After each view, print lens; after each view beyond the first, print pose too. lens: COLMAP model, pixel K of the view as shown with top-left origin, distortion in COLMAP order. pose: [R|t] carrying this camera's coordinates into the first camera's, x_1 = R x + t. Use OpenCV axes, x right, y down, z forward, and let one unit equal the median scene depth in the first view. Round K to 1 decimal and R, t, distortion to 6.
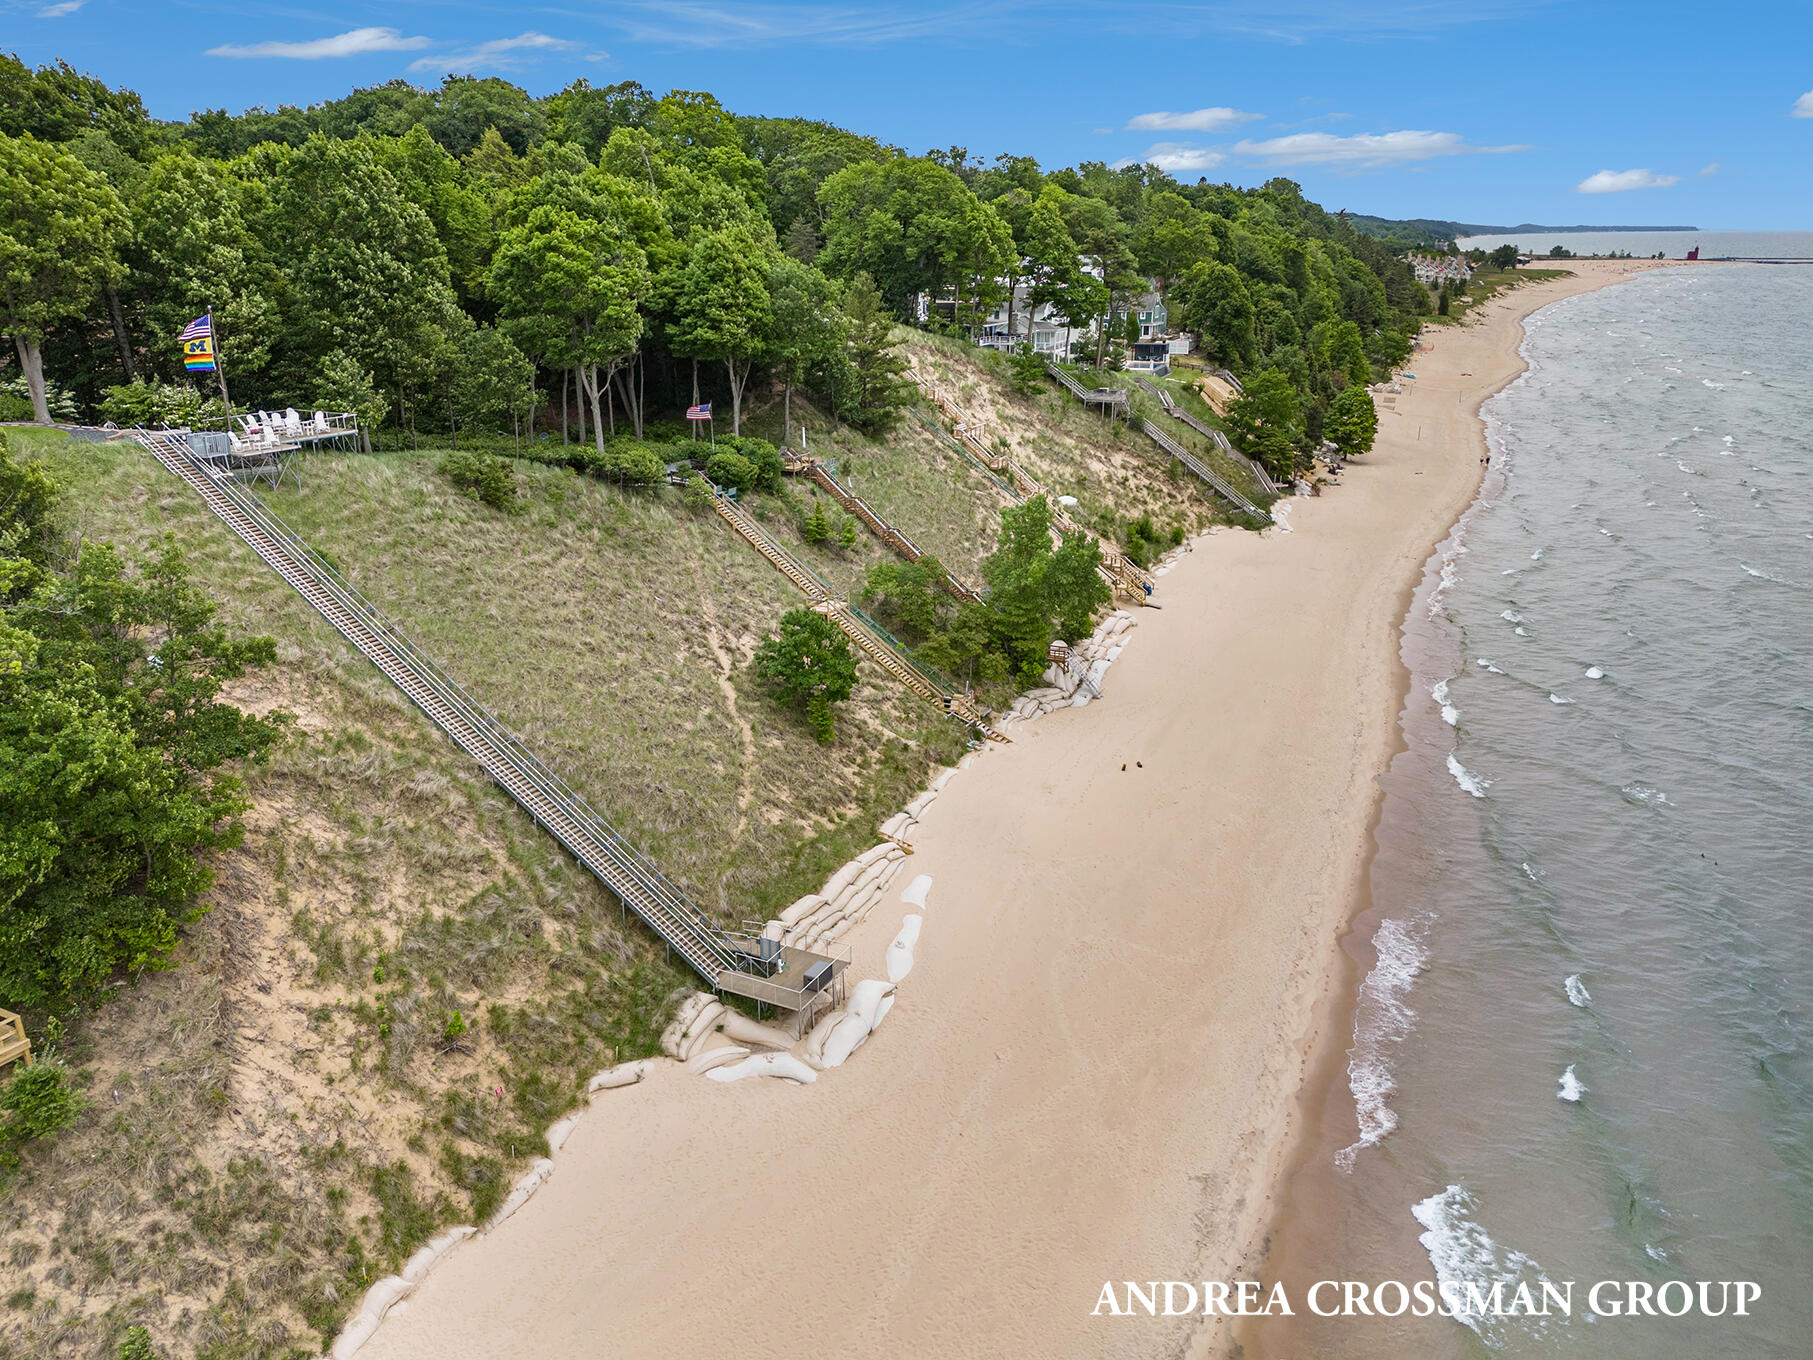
lens RADIAL K [[1333.0, 0, 916.7], [0, 1333.0, 682.0], [0, 0, 1]] dist [0.024532, -0.008177]
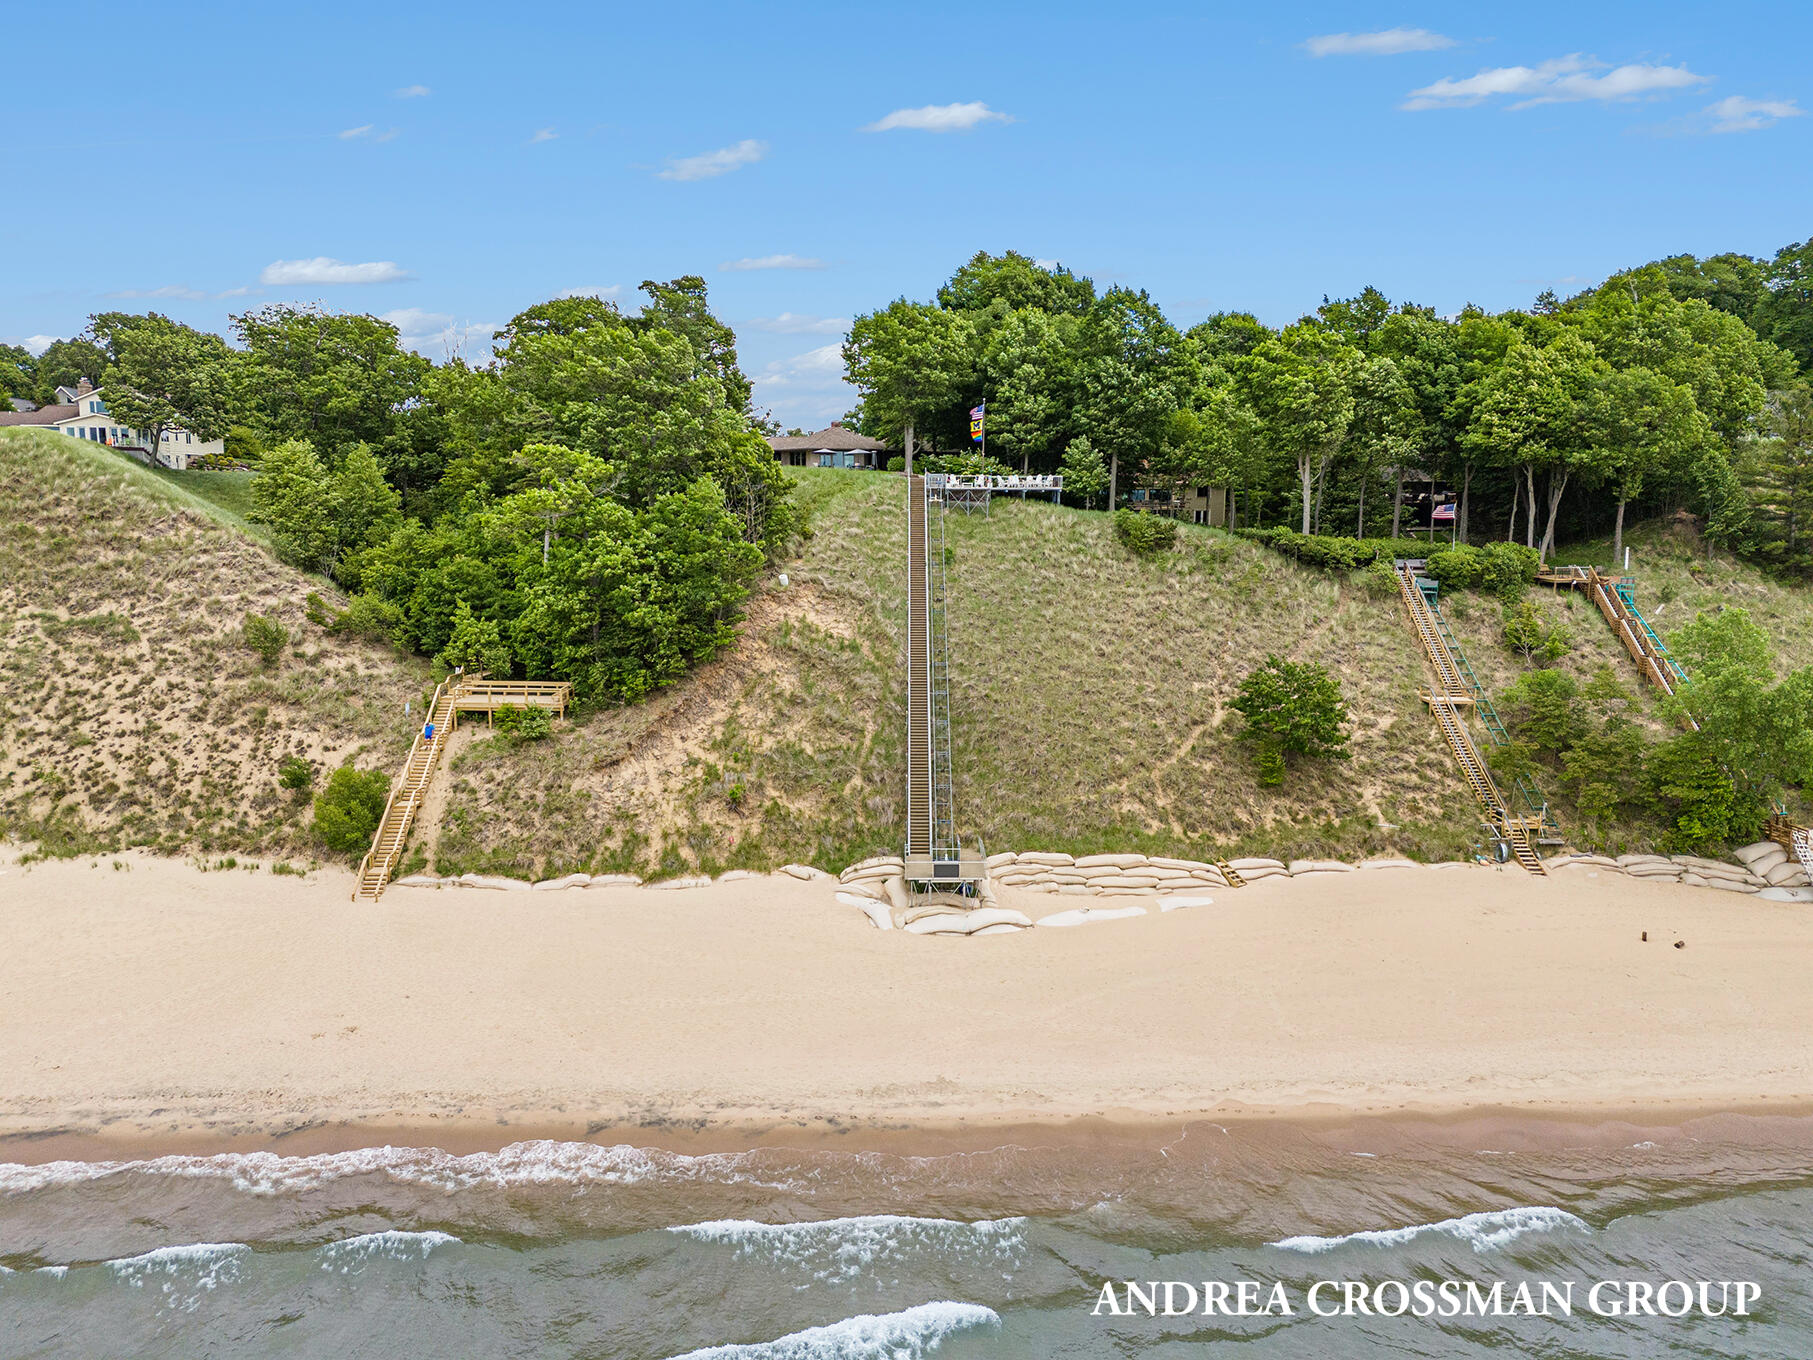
lens RADIAL K [[1326.9, 0, 906.5], [0, 1326.9, 680.0], [0, 0, 1]] dist [0.069174, -0.004617]
pose [[0.456338, 0.125398, -0.880926, 0.827671], [-0.285863, 0.958199, -0.011685, 0.069913], [0.842637, 0.257157, 0.473110, 0.306646]]
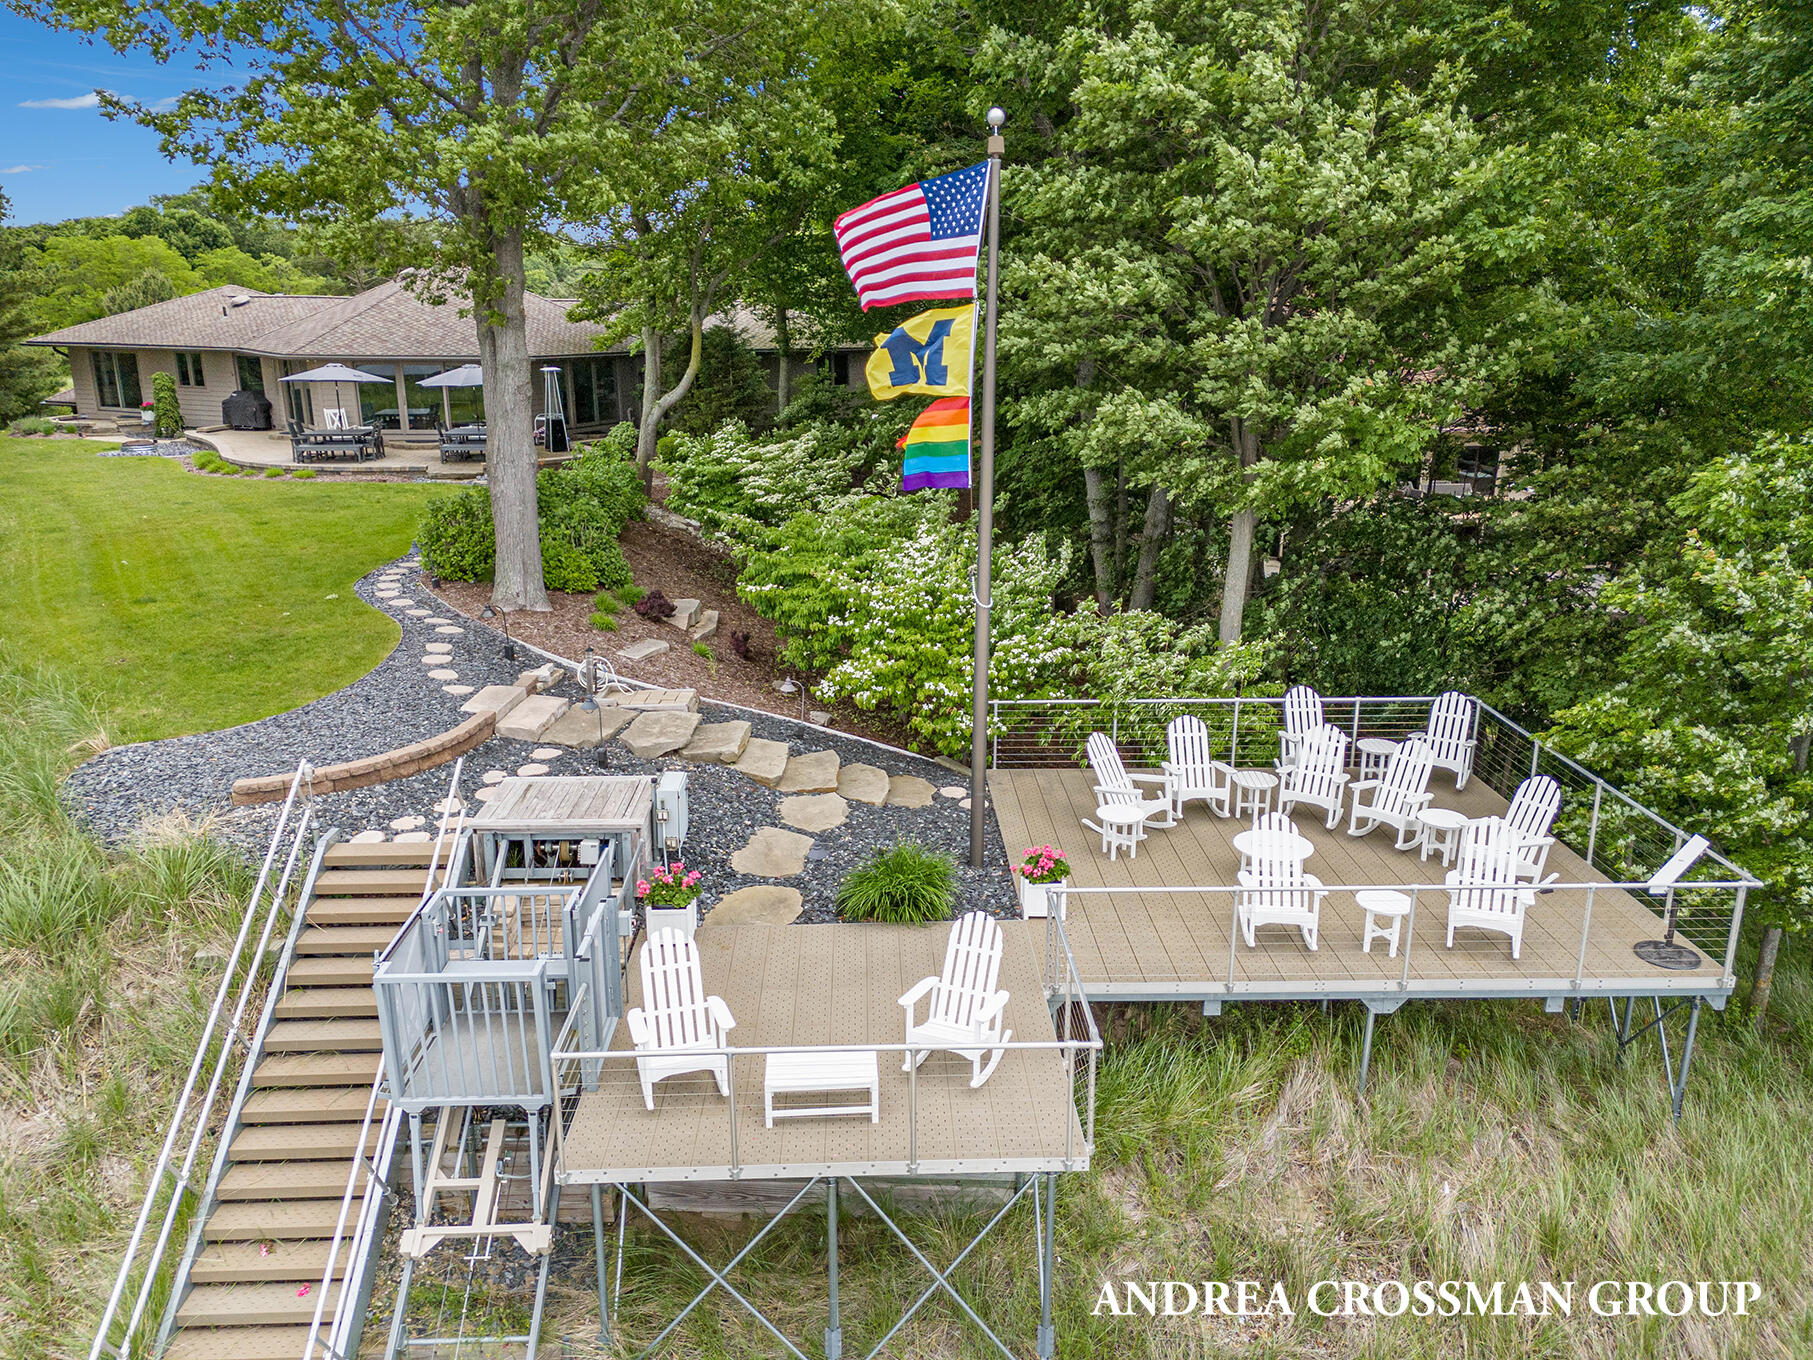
lens RADIAL K [[1333.0, 0, 916.7], [0, 1333.0, 682.0], [0, 0, 1]] dist [0.024532, -0.008177]
pose [[0.483001, 0.240878, -0.841836, -0.388924], [-0.280787, 0.953253, 0.111657, -0.236750], [0.829378, 0.182446, 0.528058, 0.949779]]
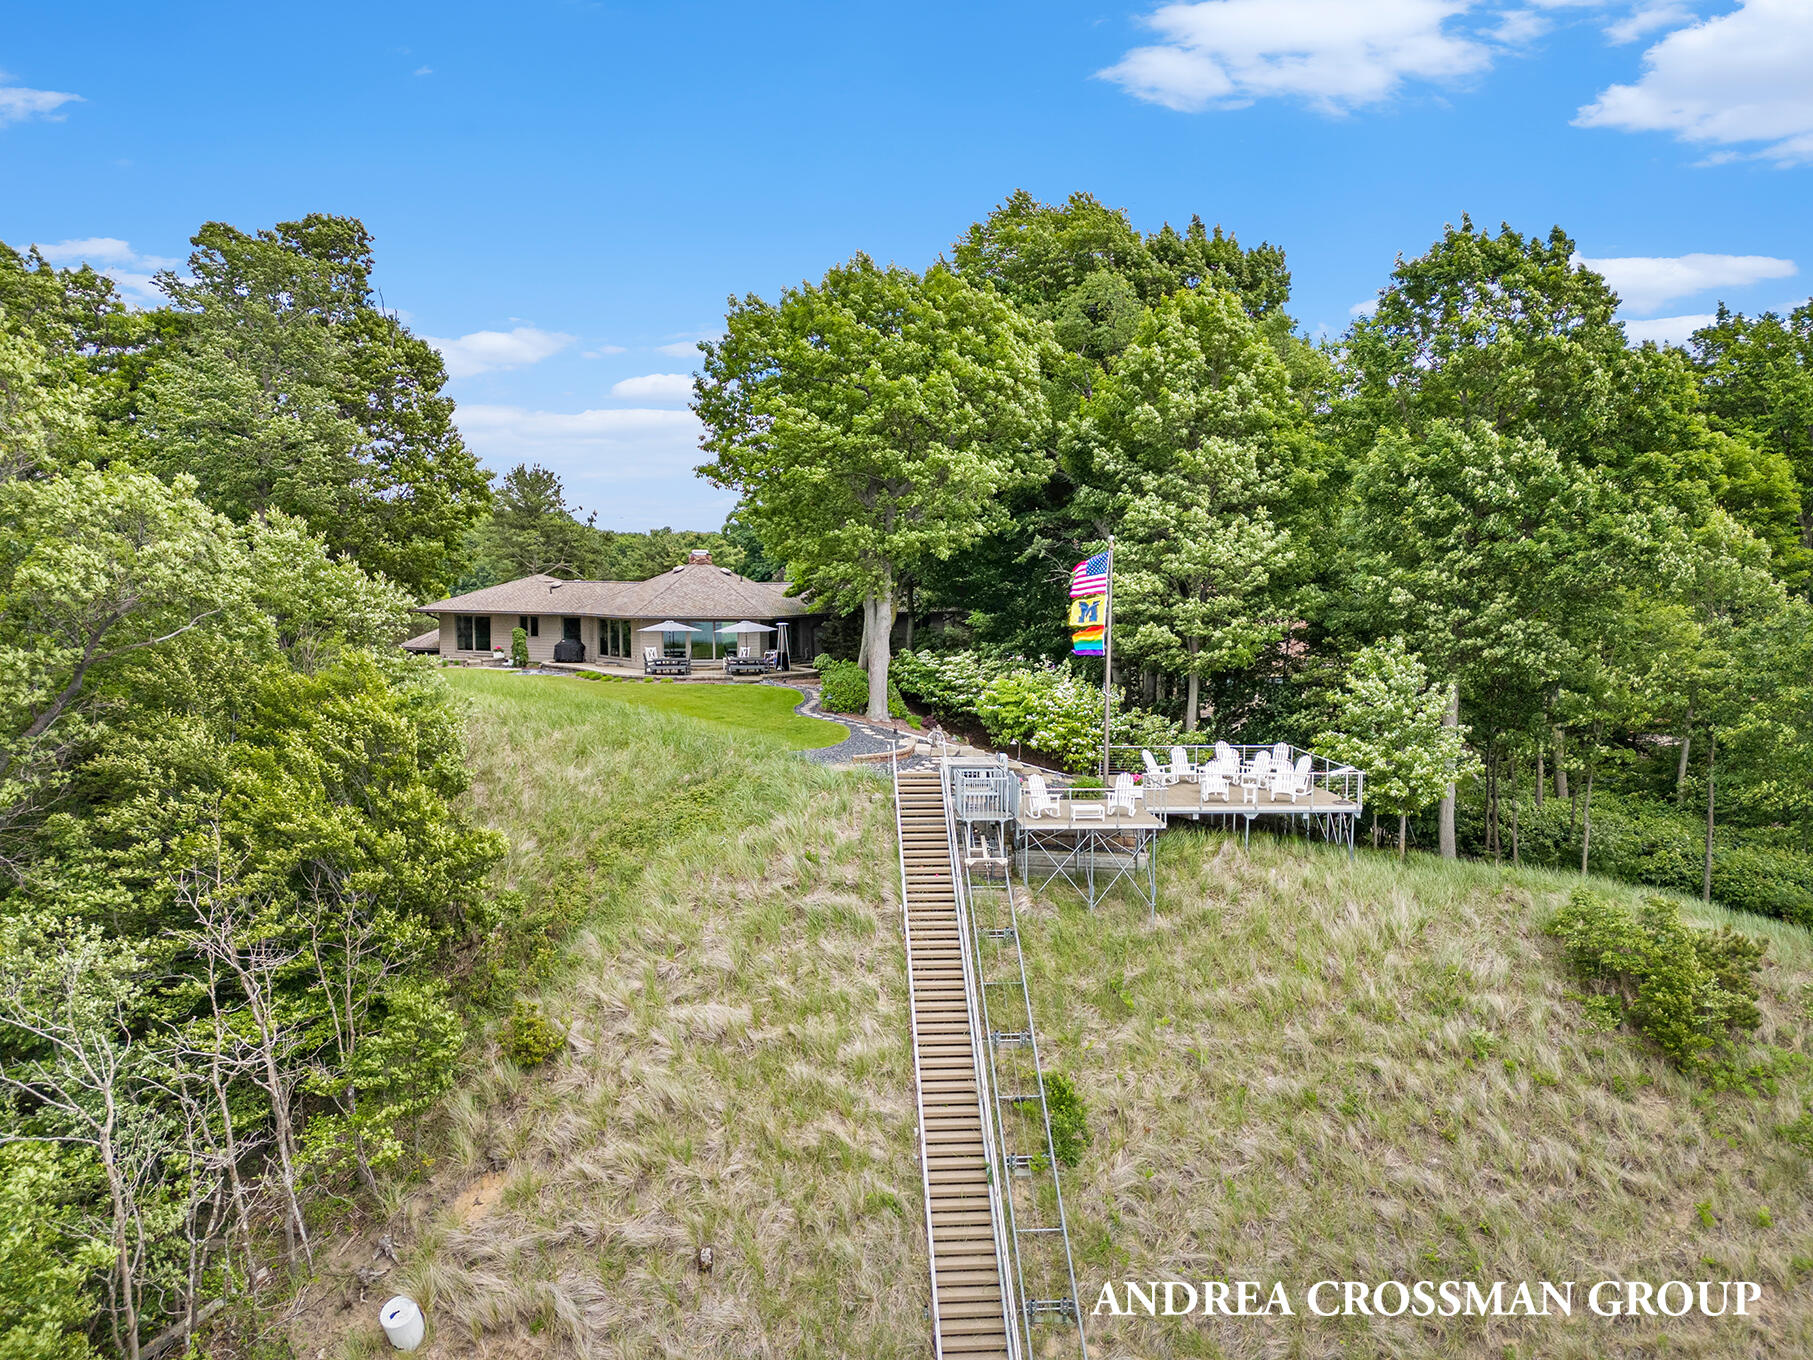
lens RADIAL K [[1333.0, 0, 916.7], [0, 1333.0, 682.0], [0, 0, 1]] dist [0.024532, -0.008177]
pose [[0.522785, 0.069993, -0.849586, -0.133116], [-0.275683, 0.956951, -0.090800, -0.164646], [0.806657, 0.281685, 0.519575, 0.715290]]
